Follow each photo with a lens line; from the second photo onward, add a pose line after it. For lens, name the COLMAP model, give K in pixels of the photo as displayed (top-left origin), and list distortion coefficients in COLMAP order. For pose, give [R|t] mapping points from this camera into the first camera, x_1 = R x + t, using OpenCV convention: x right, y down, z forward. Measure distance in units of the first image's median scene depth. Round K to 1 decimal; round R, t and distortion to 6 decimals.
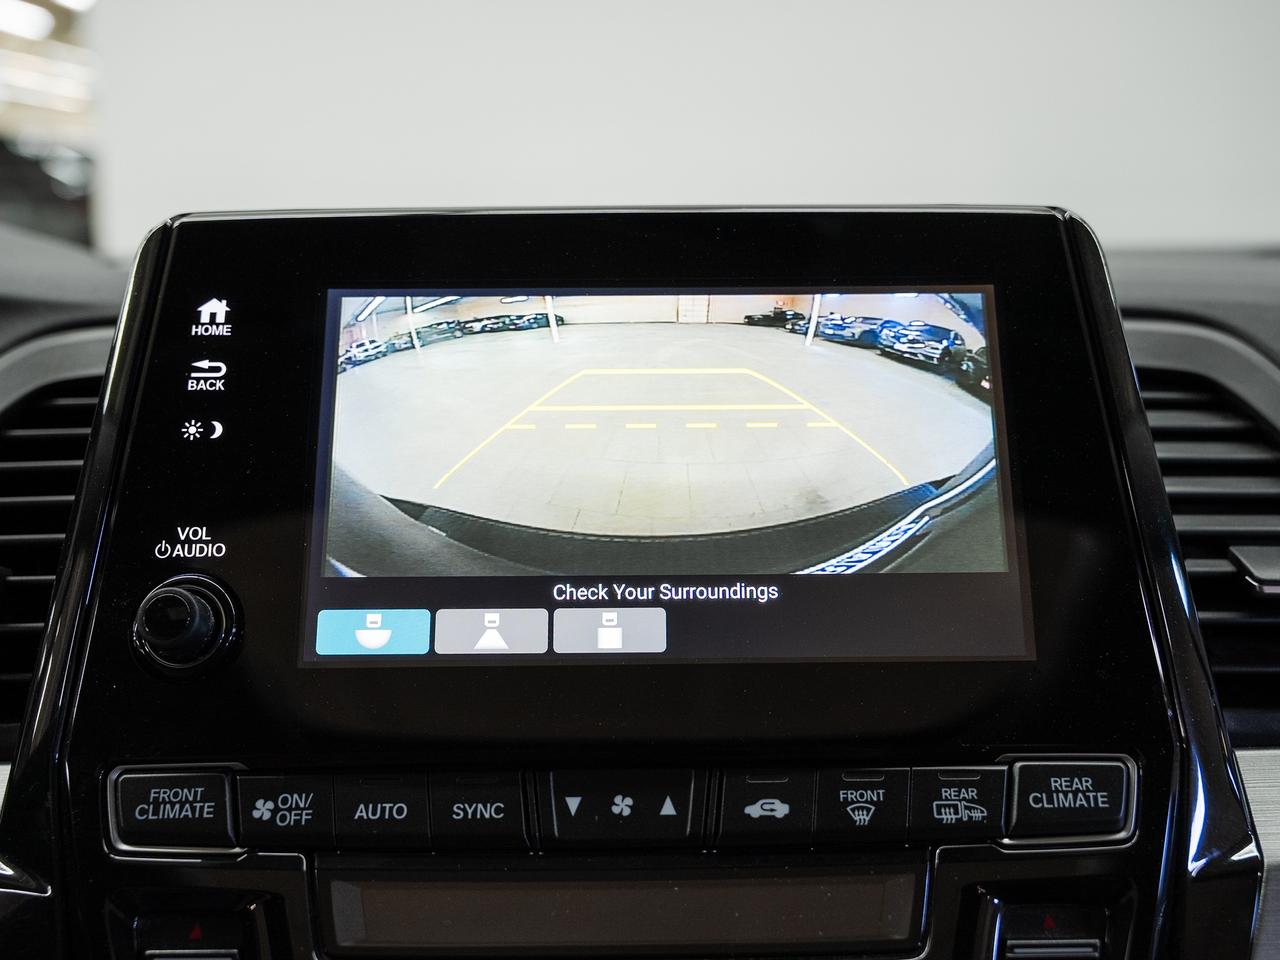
lens RADIAL K [[1260.3, 0, 640.0], [0, 1260.3, 480.0], [0, 0, 1]] dist [0.009643, 0.000765]
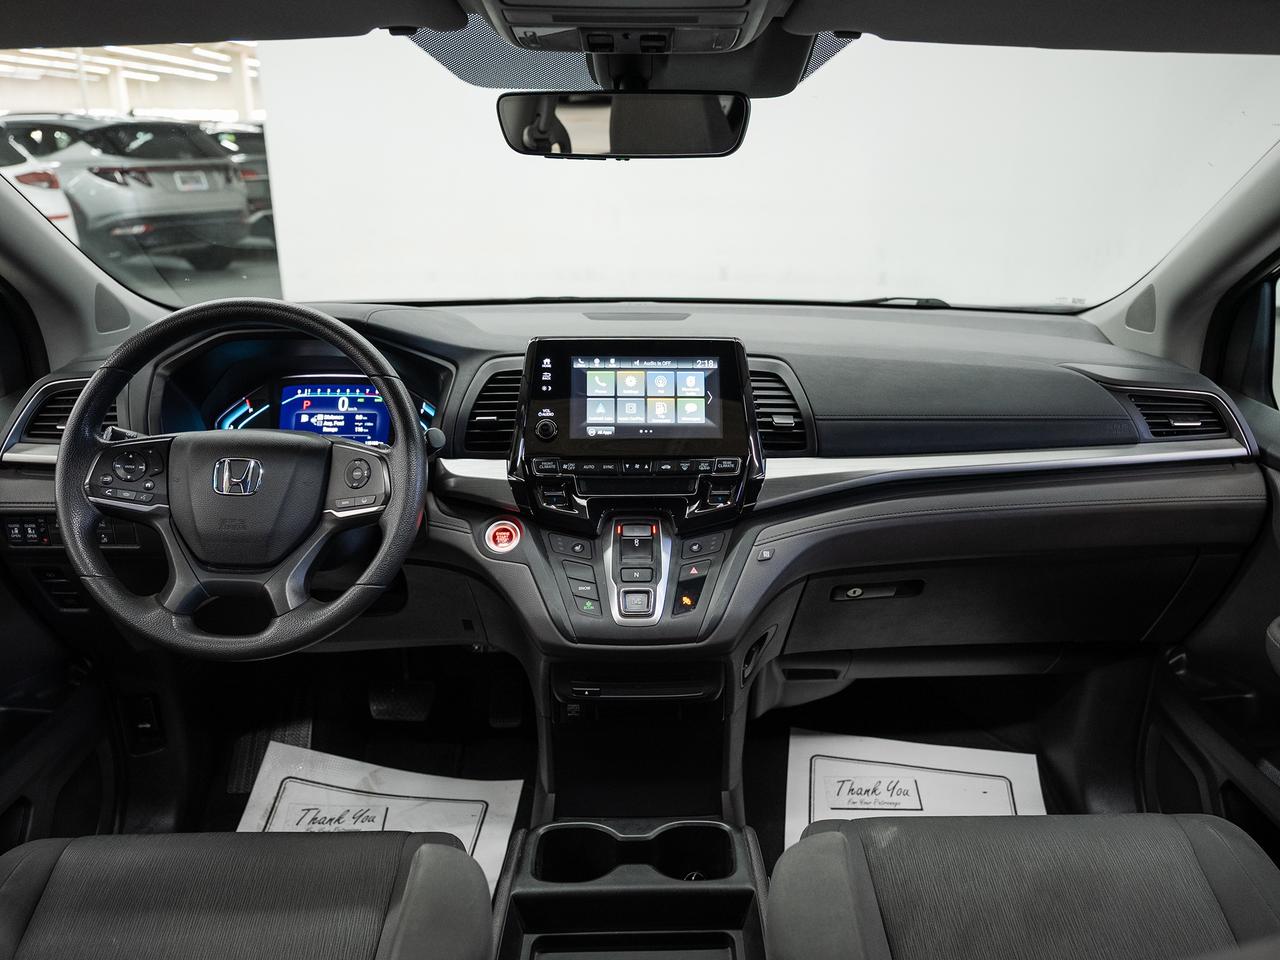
lens RADIAL K [[1014.4, 0, 666.1], [0, 1014.4, 478.2], [0, 0, 1]] dist [-0.006791, -0.002798]
pose [[0.999530, 0.006984, 0.029864, -0.019290], [-0.010253, 0.993795, 0.110756, -0.139992], [-0.028905, -0.111010, 0.993399, -2.976569]]
